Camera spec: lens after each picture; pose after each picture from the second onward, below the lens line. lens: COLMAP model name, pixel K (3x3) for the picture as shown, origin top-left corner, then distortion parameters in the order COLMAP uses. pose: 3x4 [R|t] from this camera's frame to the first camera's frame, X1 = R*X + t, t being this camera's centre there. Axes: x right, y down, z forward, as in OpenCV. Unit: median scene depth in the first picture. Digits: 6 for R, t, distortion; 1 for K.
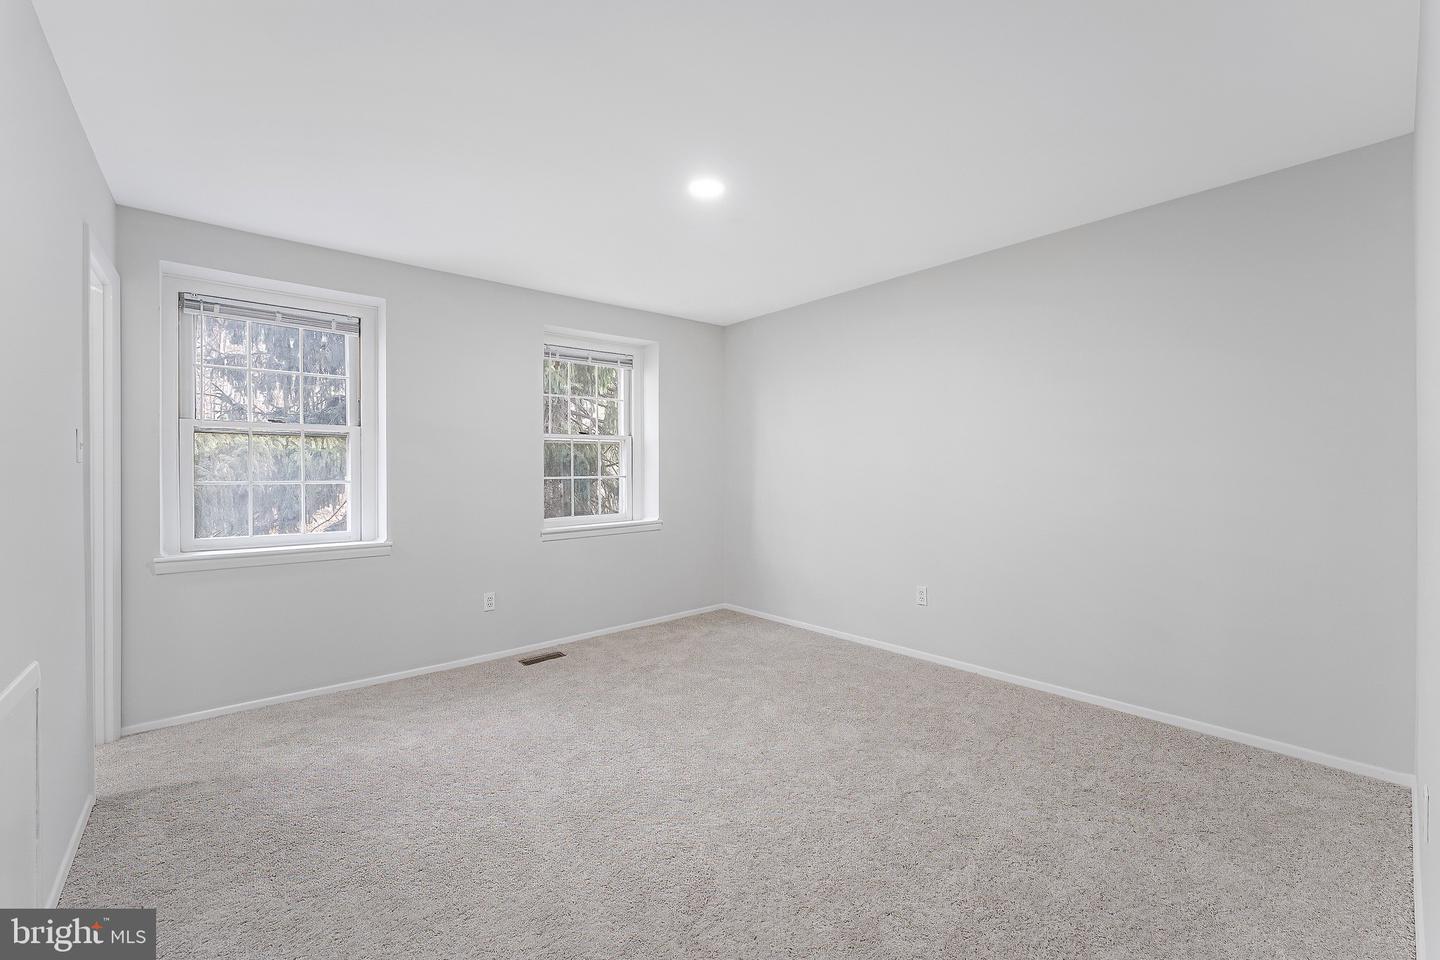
lens RADIAL K [[578.7, 0, 725.2], [0, 578.7, 474.5], [0, 0, 1]] dist [0.000871, -0.000204]
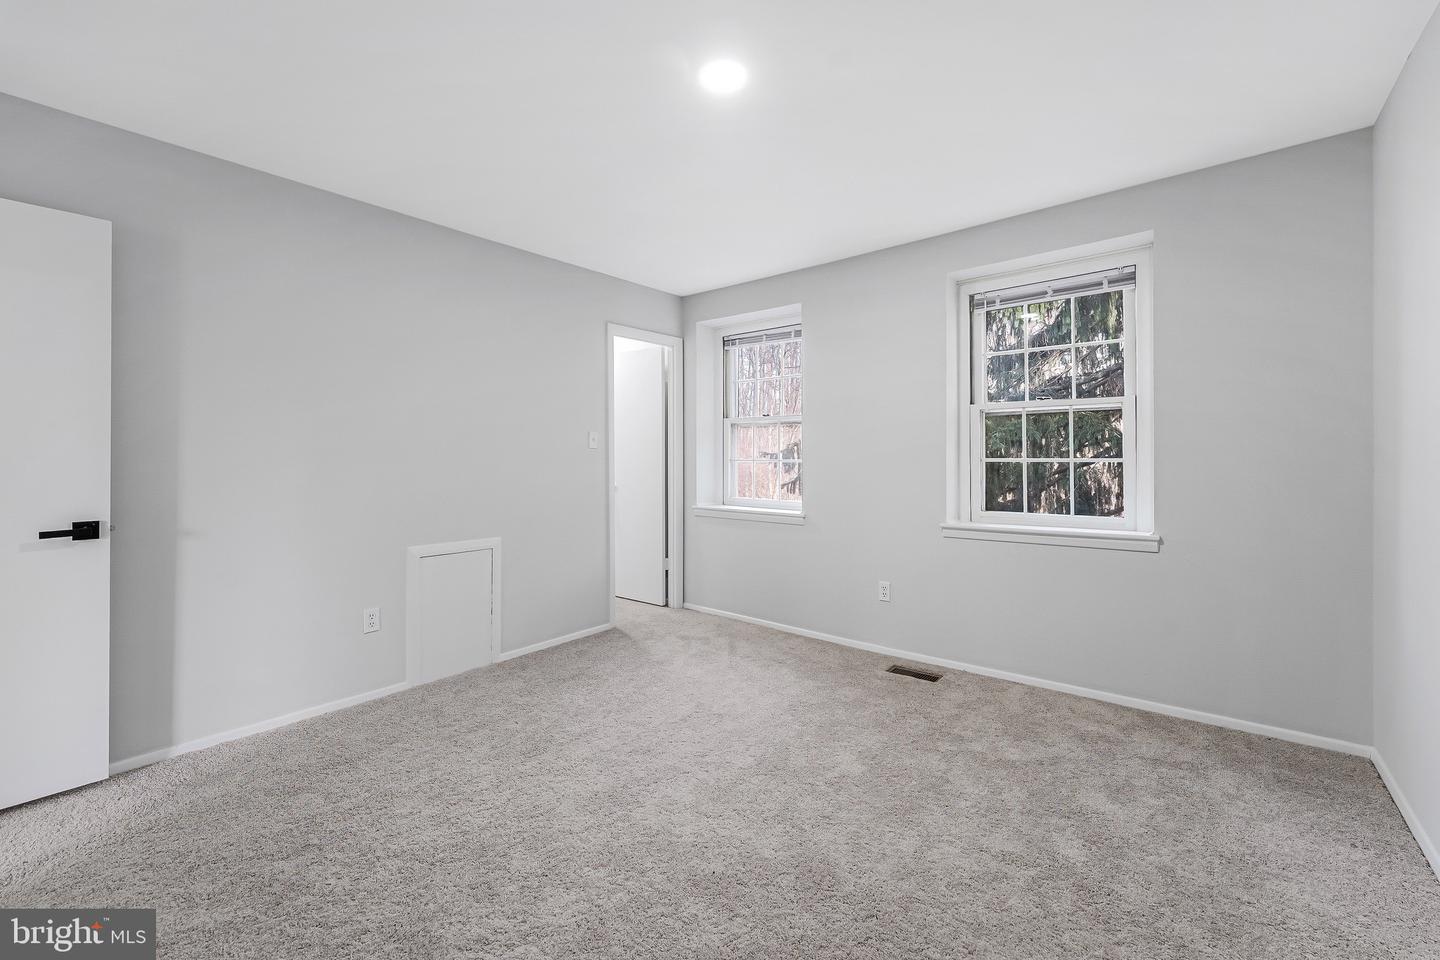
lens RADIAL K [[578.5, 0, 722.9], [0, 578.5, 471.3], [0, 0, 1]] dist [-0.001245, -0.000203]
pose [[0.168205, 0.025354, -0.985426, 0.467008], [-0.003545, 0.999678, 0.025116, 0.003323], [0.985746, -0.000731, 0.168241, 0.592773]]
